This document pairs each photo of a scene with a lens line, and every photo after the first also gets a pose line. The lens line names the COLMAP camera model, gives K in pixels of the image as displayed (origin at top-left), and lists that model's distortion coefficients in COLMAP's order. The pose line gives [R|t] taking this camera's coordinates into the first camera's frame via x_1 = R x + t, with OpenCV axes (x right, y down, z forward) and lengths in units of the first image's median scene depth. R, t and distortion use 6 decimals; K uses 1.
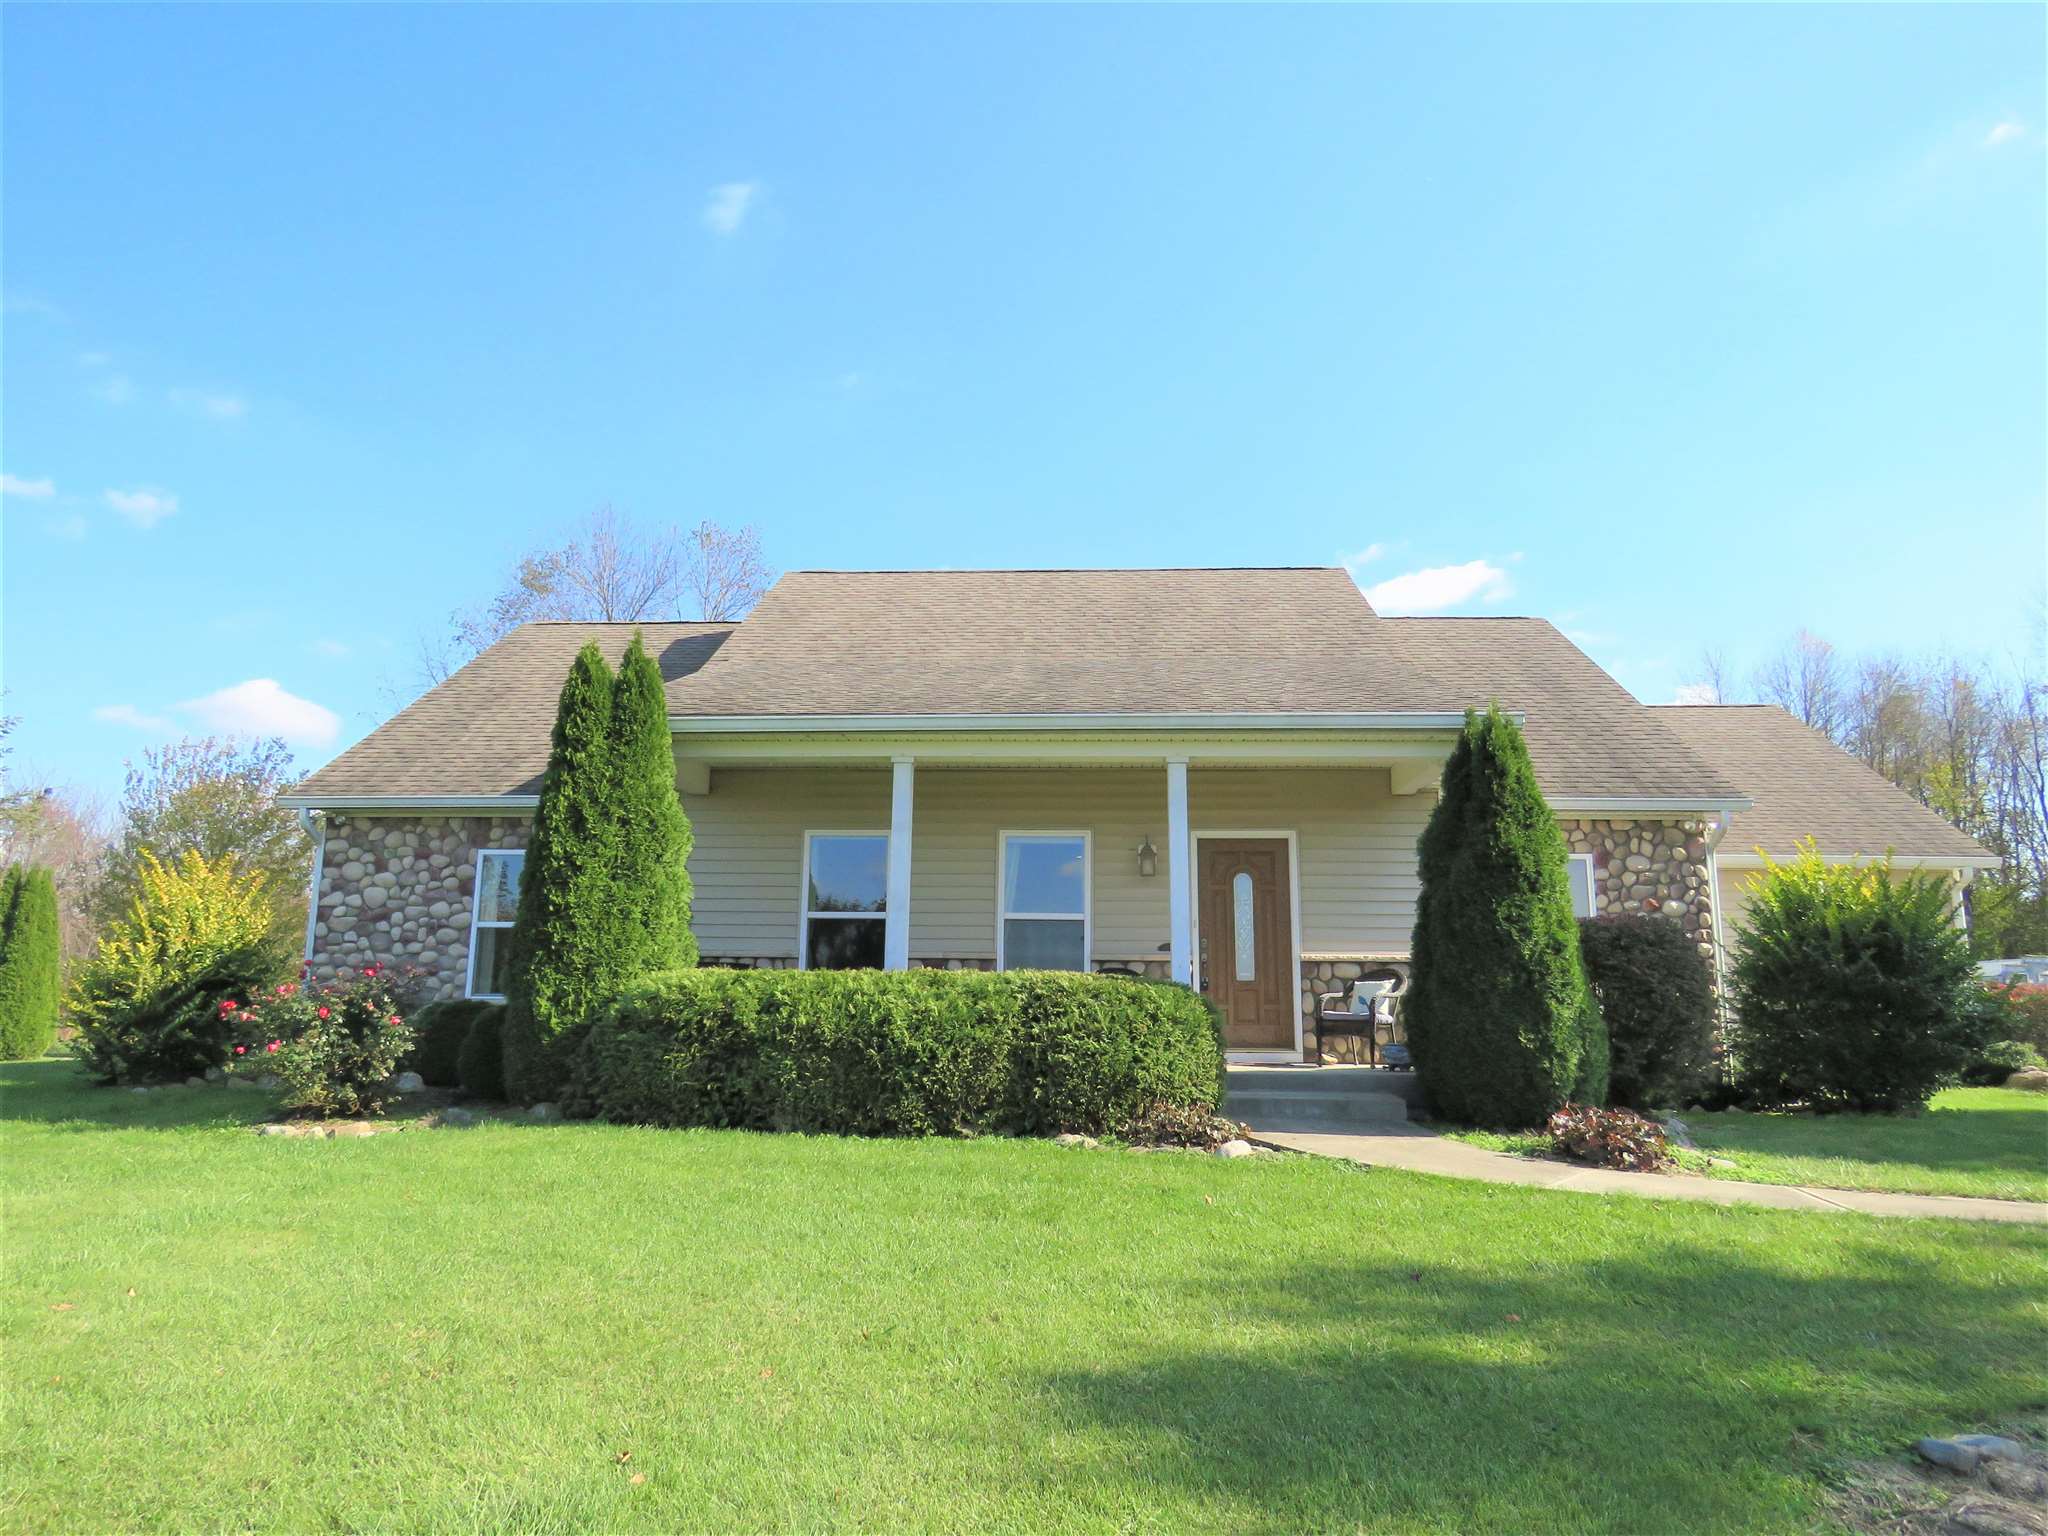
lens RADIAL K [[1298.1, 0, 1003.0], [0, 1298.1, 770.4], [0, 0, 1]] dist [0.000950, 0.001515]
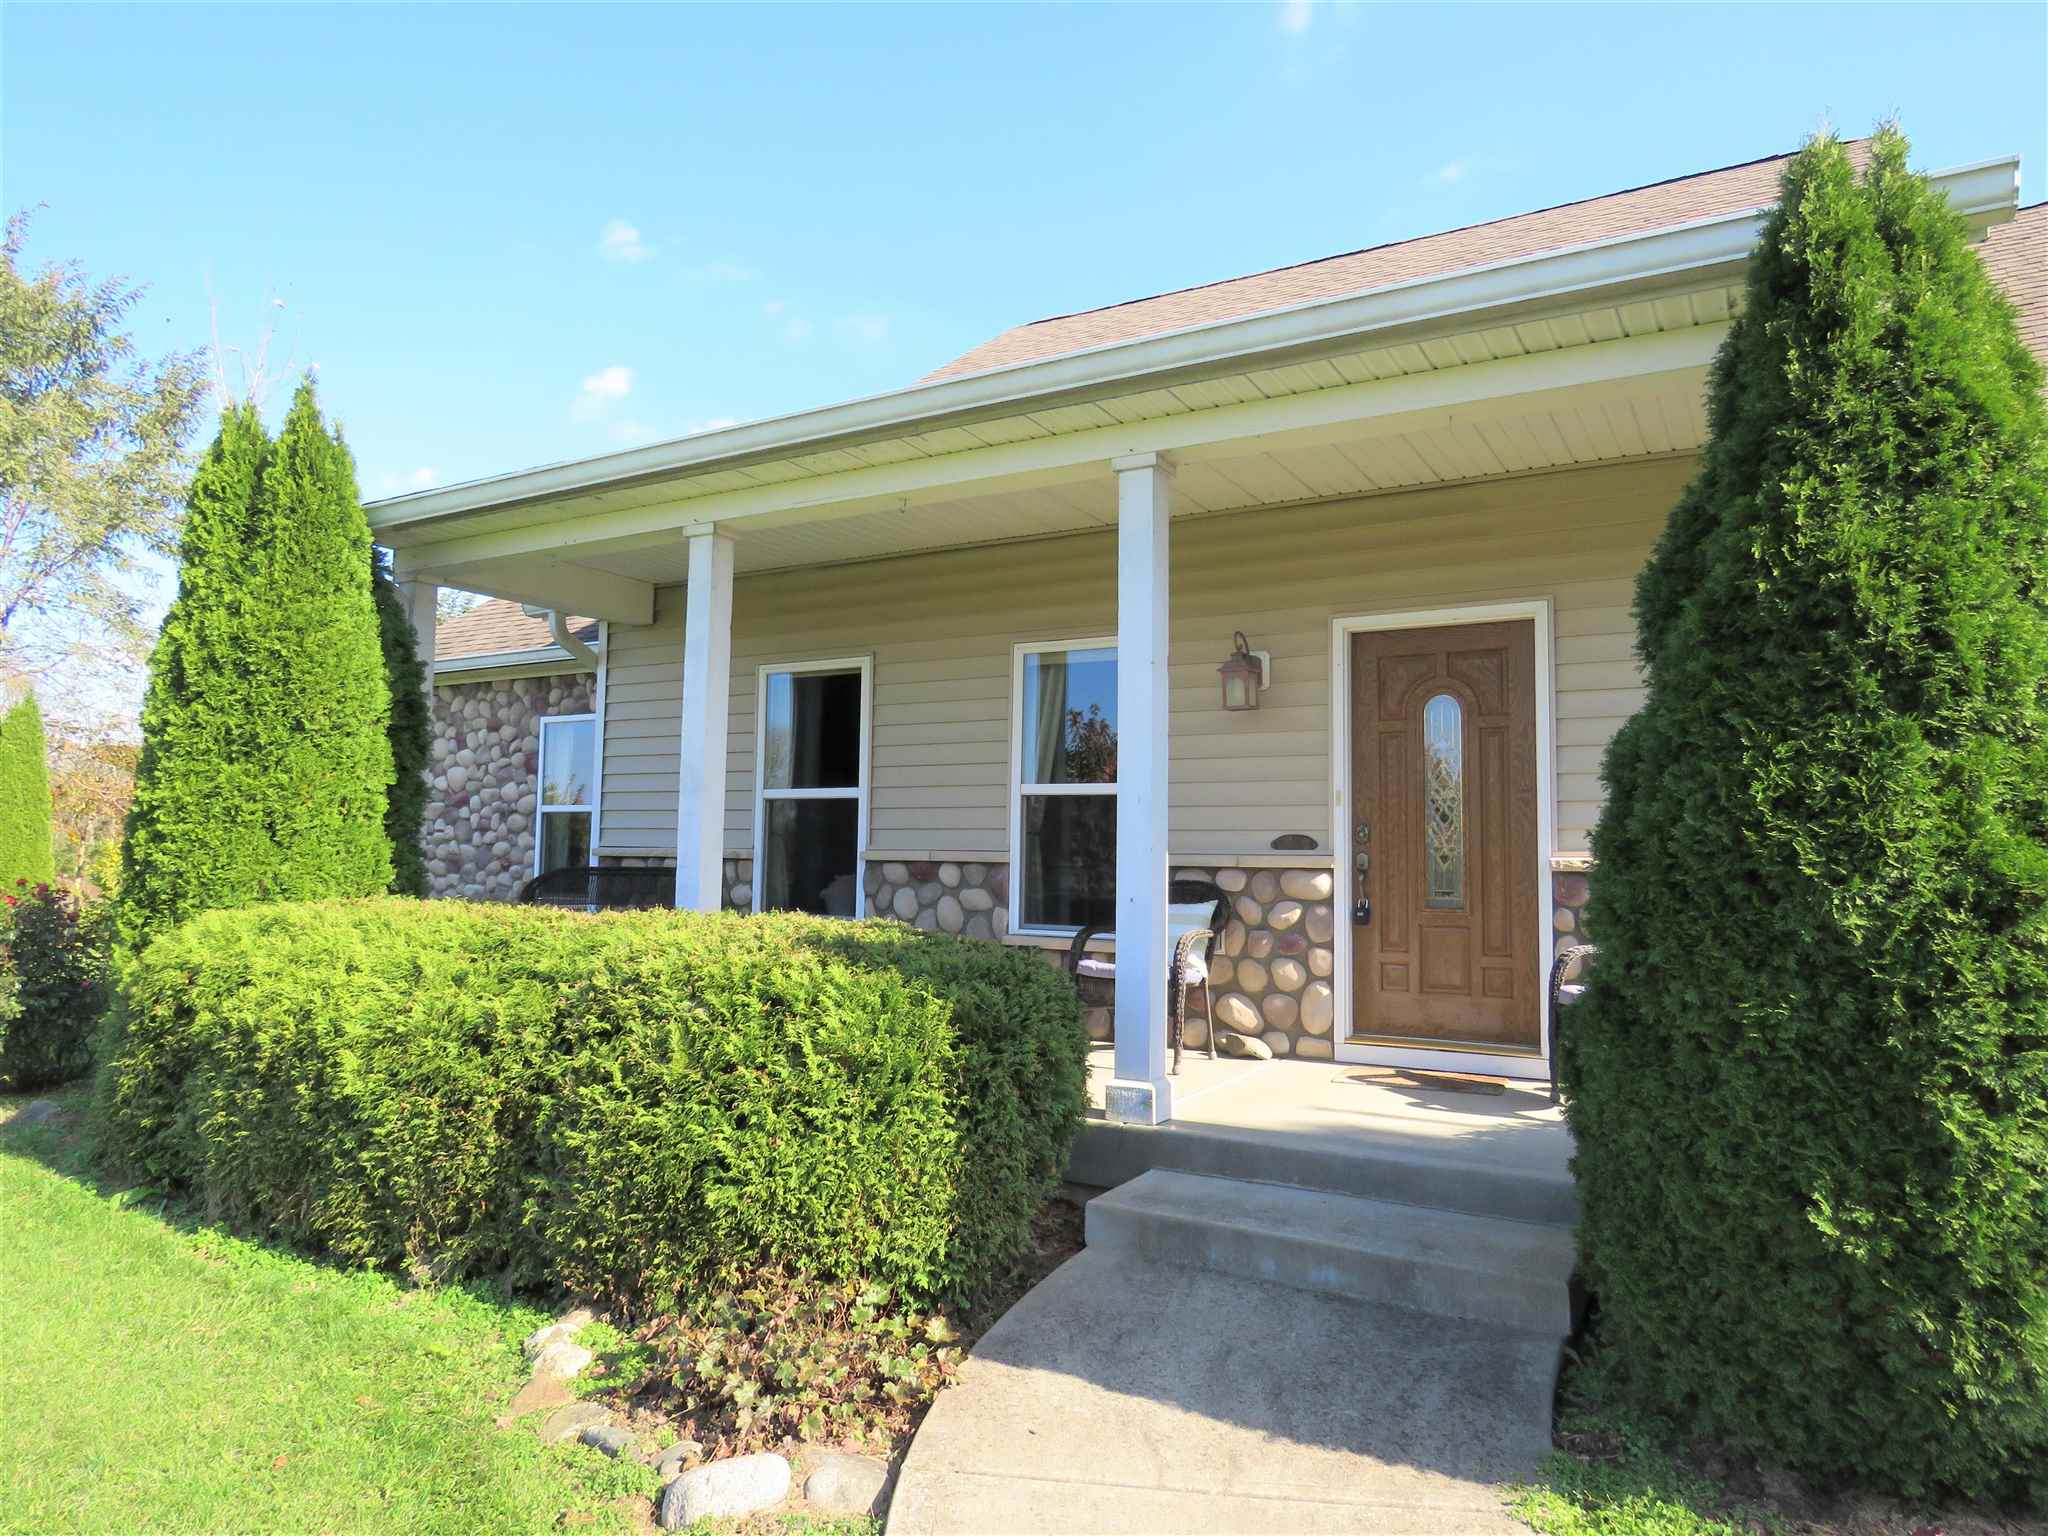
lens RADIAL K [[1298.1, 0, 1006.5], [0, 1298.1, 766.7], [0, 0, 1]] dist [0.000950, 0.001515]
pose [[0.890323, -0.030287, -0.454321, 0.269124], [0.081570, 0.992253, 0.093703, 0.047293], [0.447964, -0.120485, 0.885896, 0.488947]]
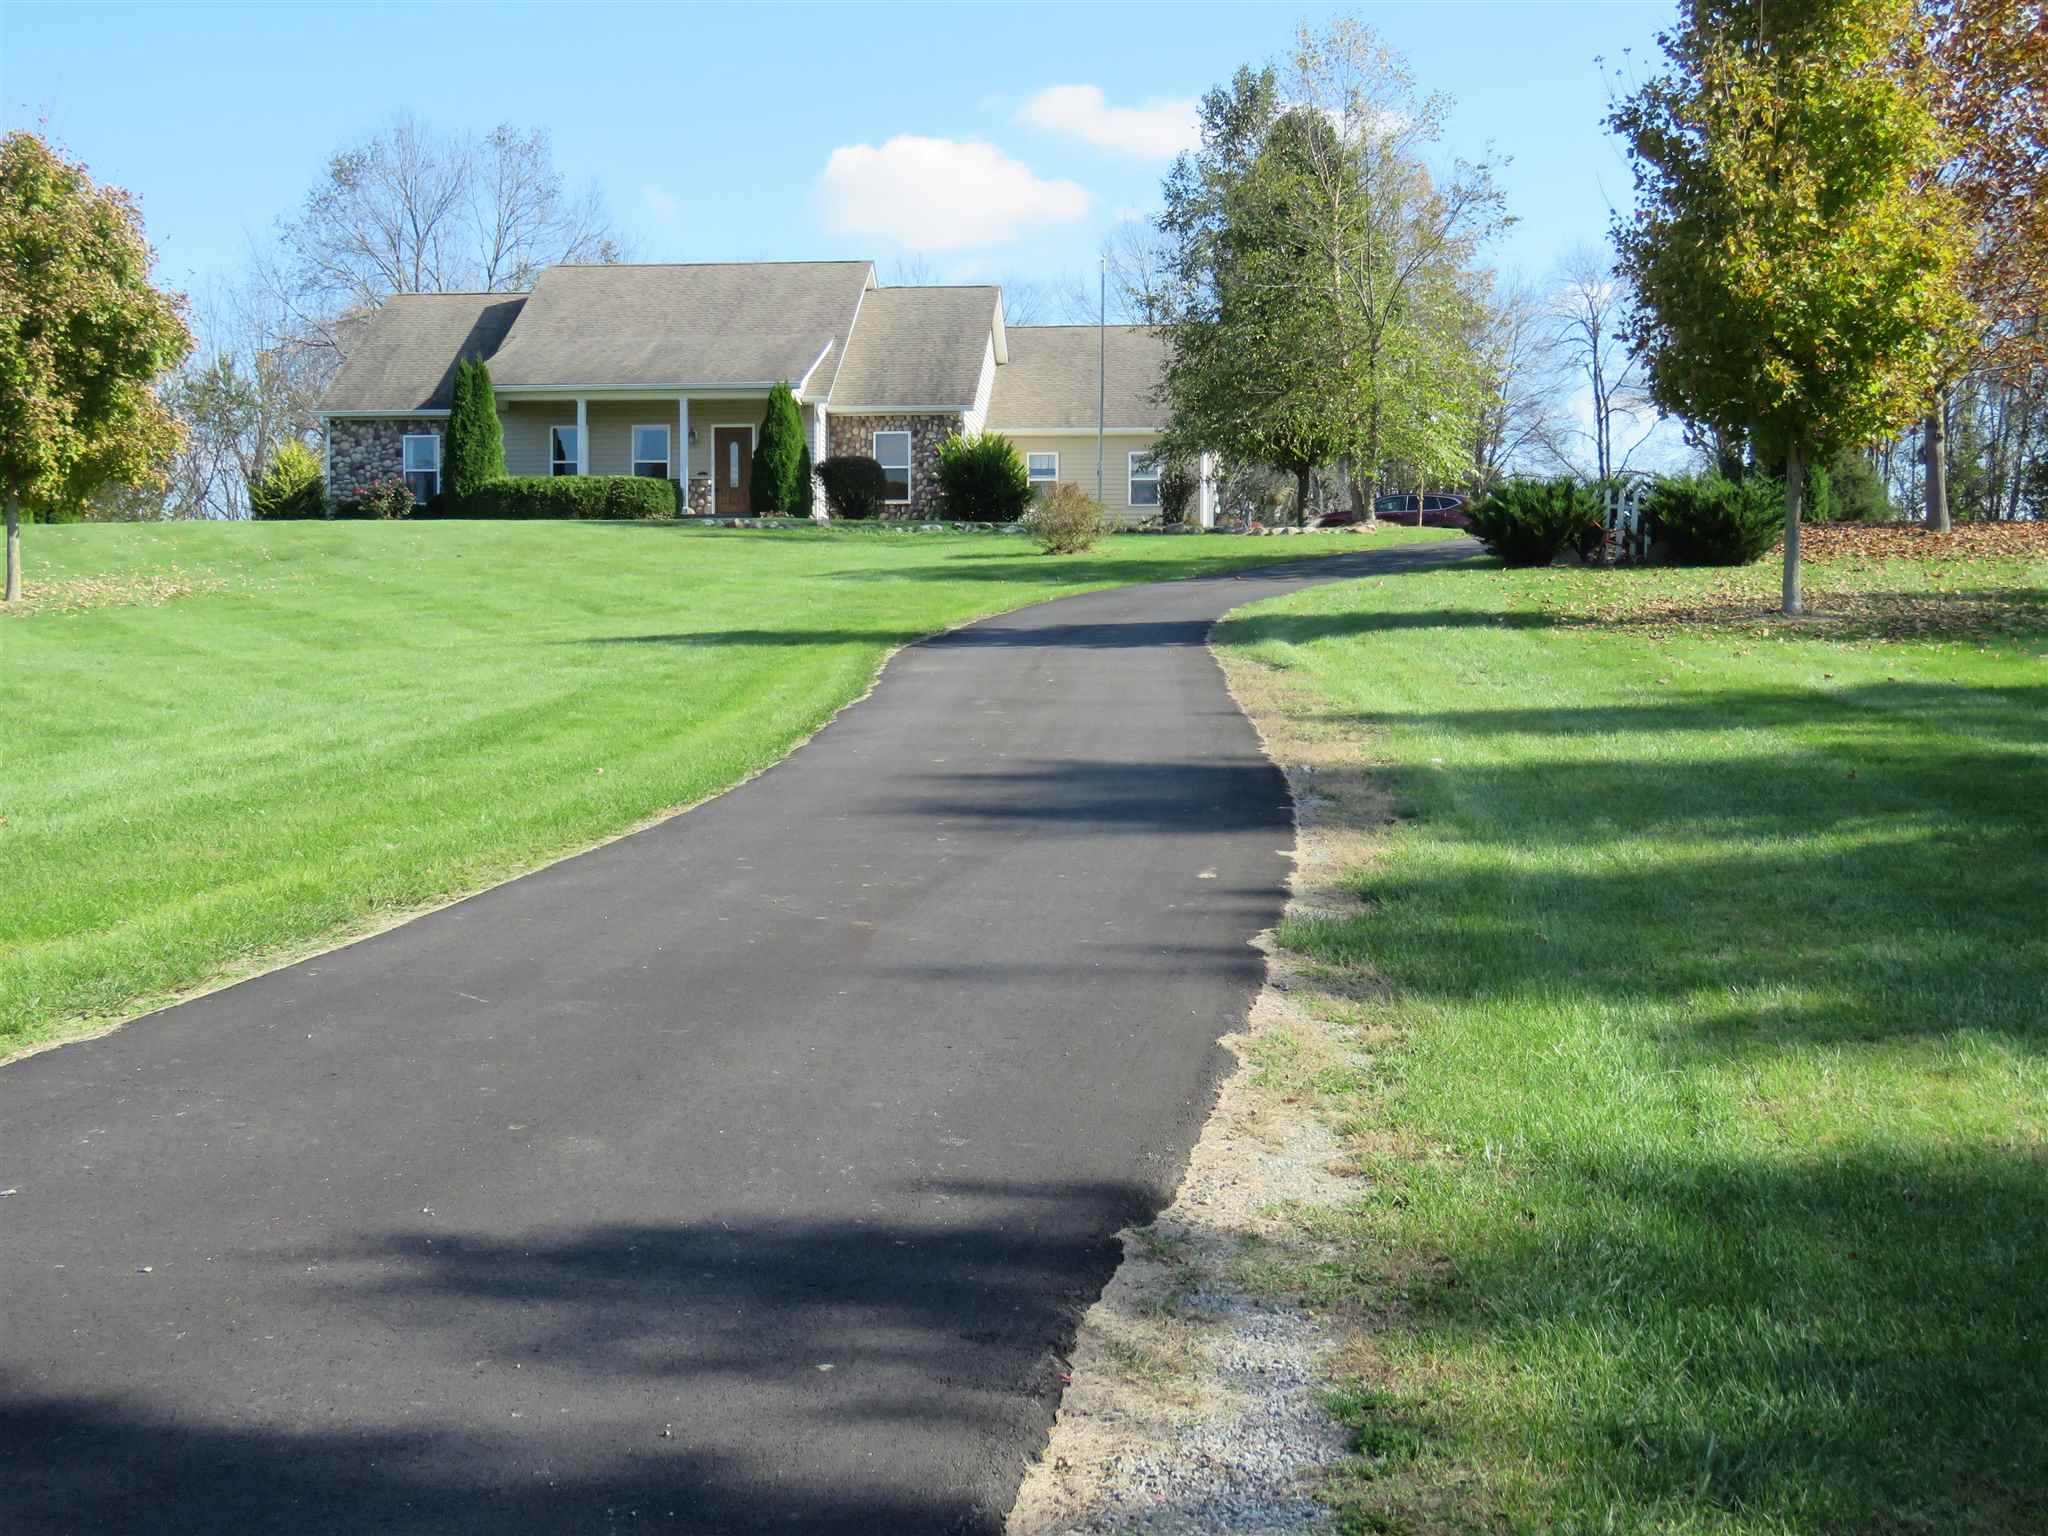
lens RADIAL K [[2540.7, 0, 1024.6], [0, 2540.7, 768.2], [0, 0, 1]] dist [-0.016904, 0.000000]
pose [[0.999412, -0.007693, -0.033427, 0.890771], [0.014345, 0.978950, 0.203593, -0.282245], [0.031157, -0.203953, 0.978485, -3.752555]]
